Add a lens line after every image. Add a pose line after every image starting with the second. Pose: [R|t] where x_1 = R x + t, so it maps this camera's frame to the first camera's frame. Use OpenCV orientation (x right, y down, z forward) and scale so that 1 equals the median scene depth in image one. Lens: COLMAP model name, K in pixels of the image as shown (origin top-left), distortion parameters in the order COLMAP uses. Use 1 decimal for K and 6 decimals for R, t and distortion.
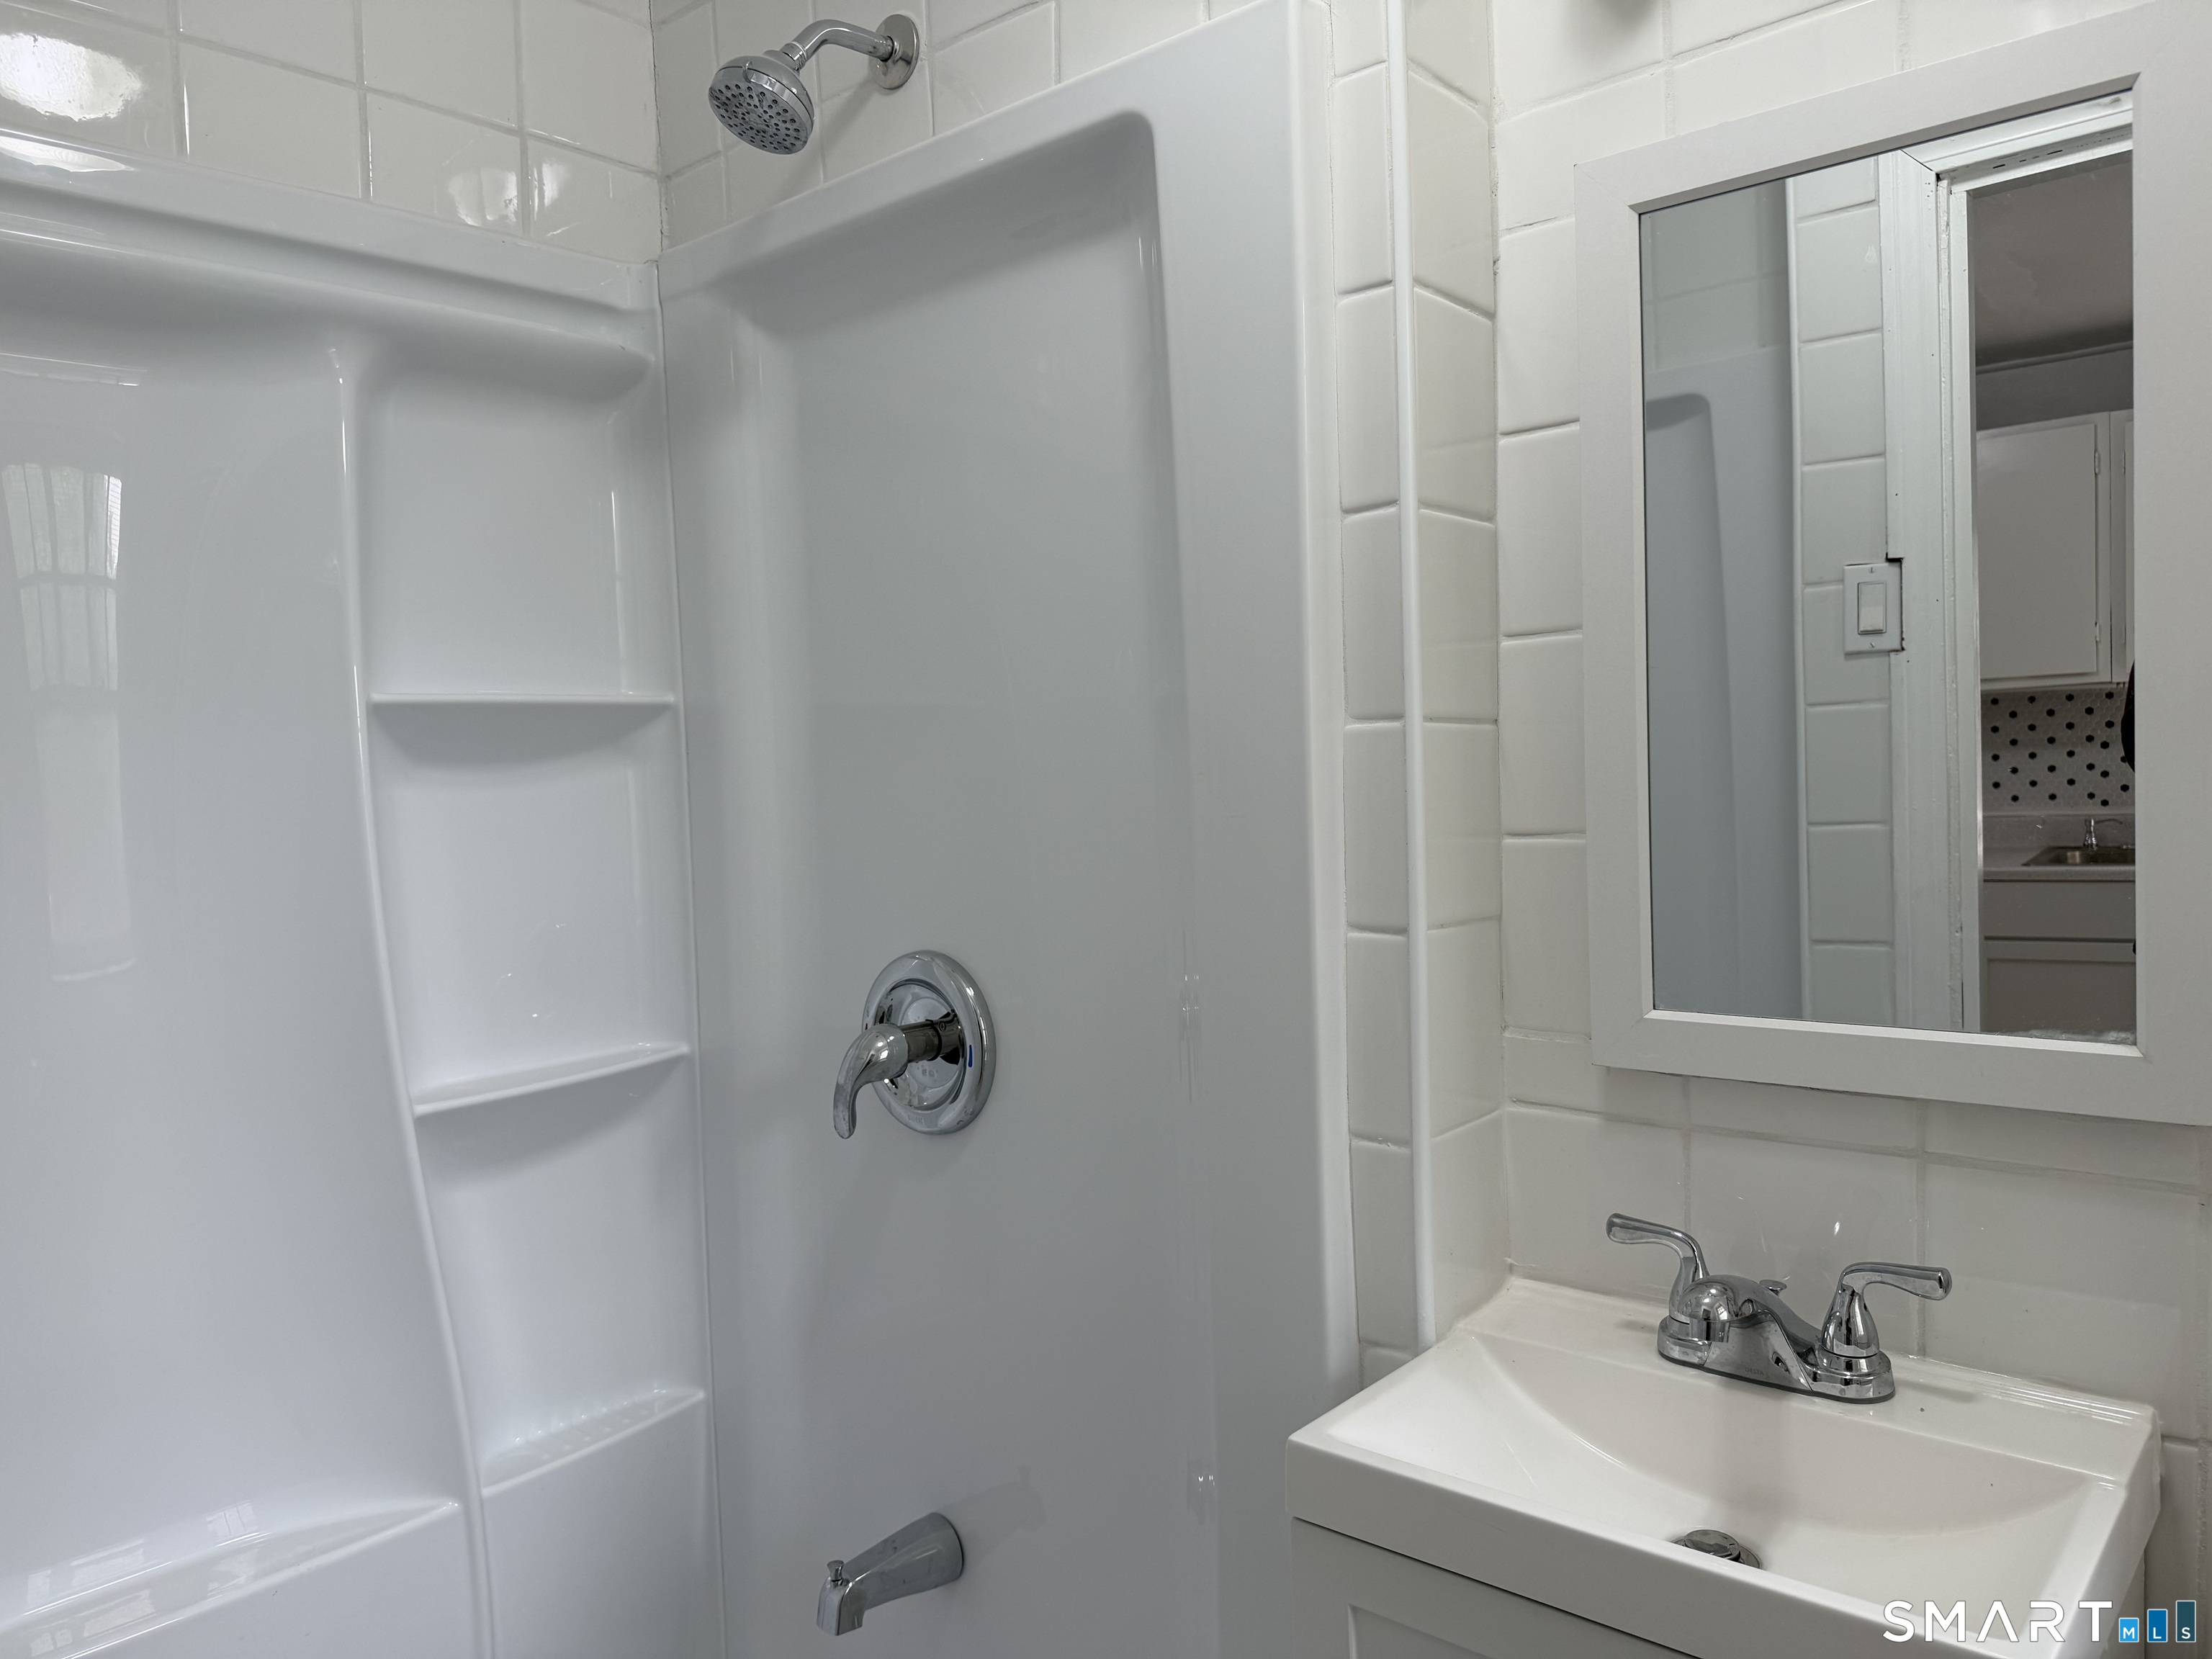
lens RADIAL K [[1569.8, 0, 1106.0], [0, 1569.8, 829.5], [0, 0, 1]] dist [0.088321, -0.154674]
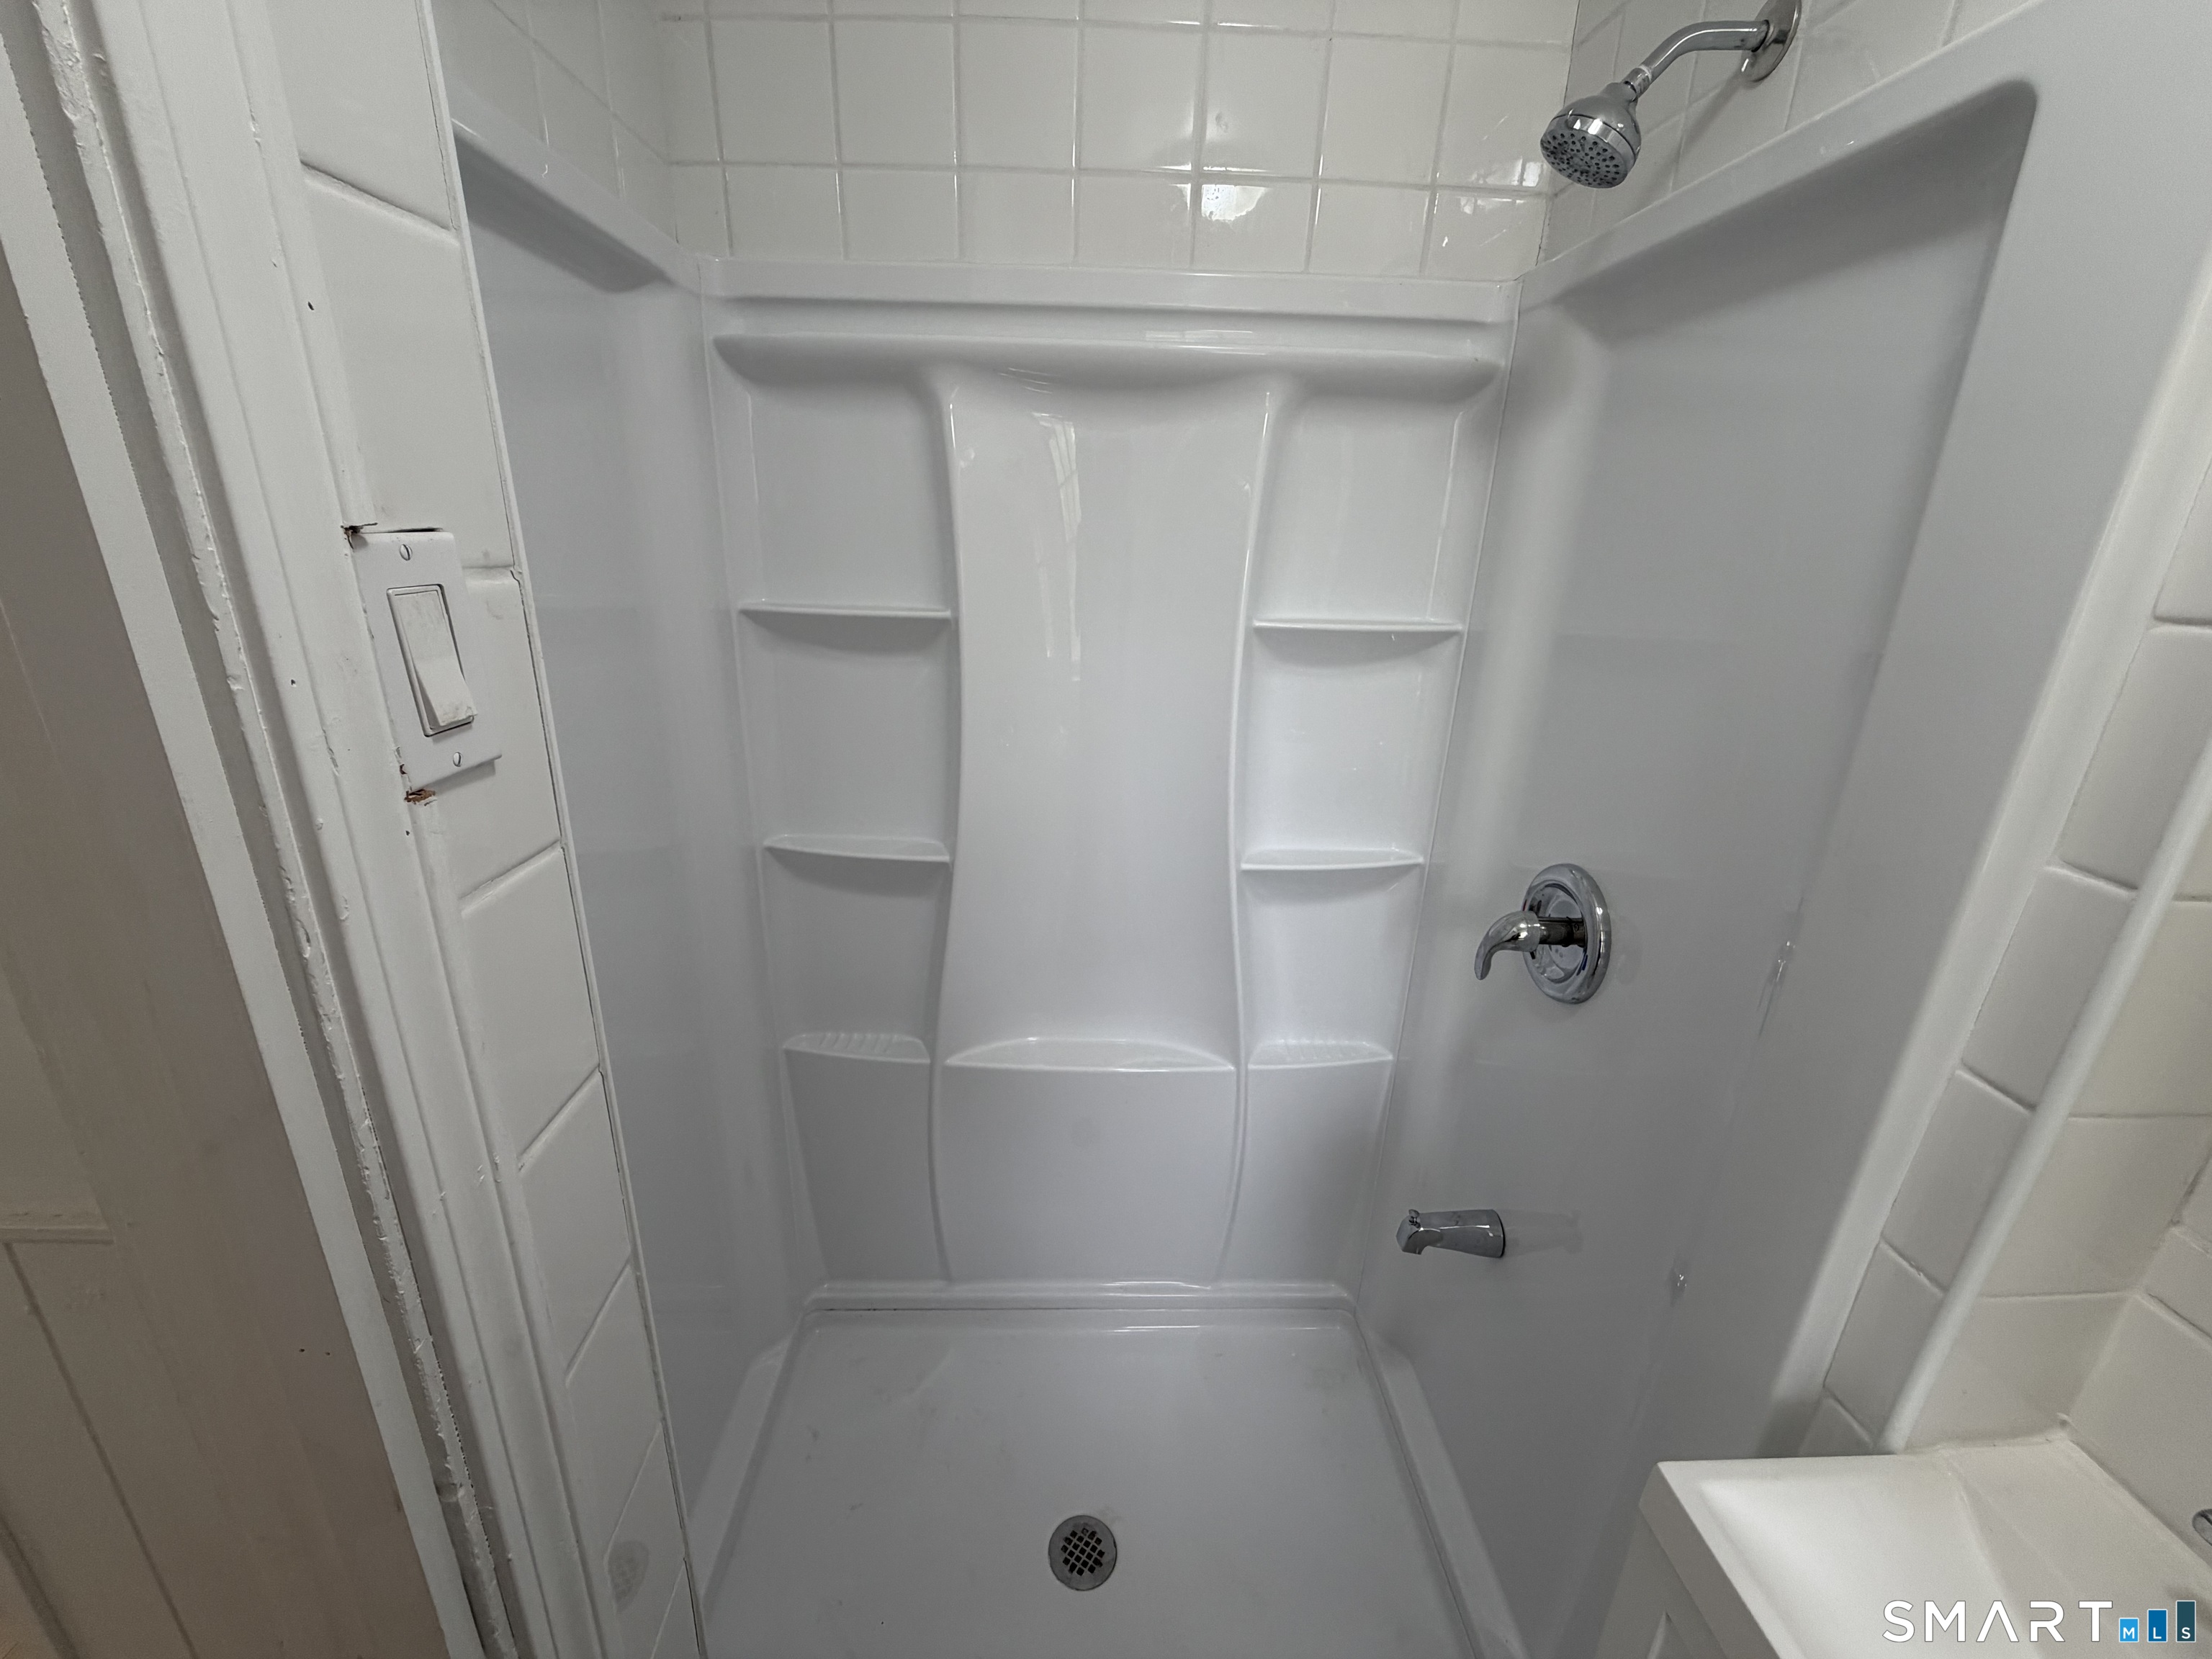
lens RADIAL K [[879.9, 0, 1101.5], [0, 879.9, 829.0], [0, 0, 1]] dist [-0.000234, -0.000051]
pose [[0.691815, 0.290909, -0.660881, 0.084579], [-0.085846, 0.941898, 0.324744, -0.161218], [0.716954, -0.167928, 0.676592, 0.237738]]
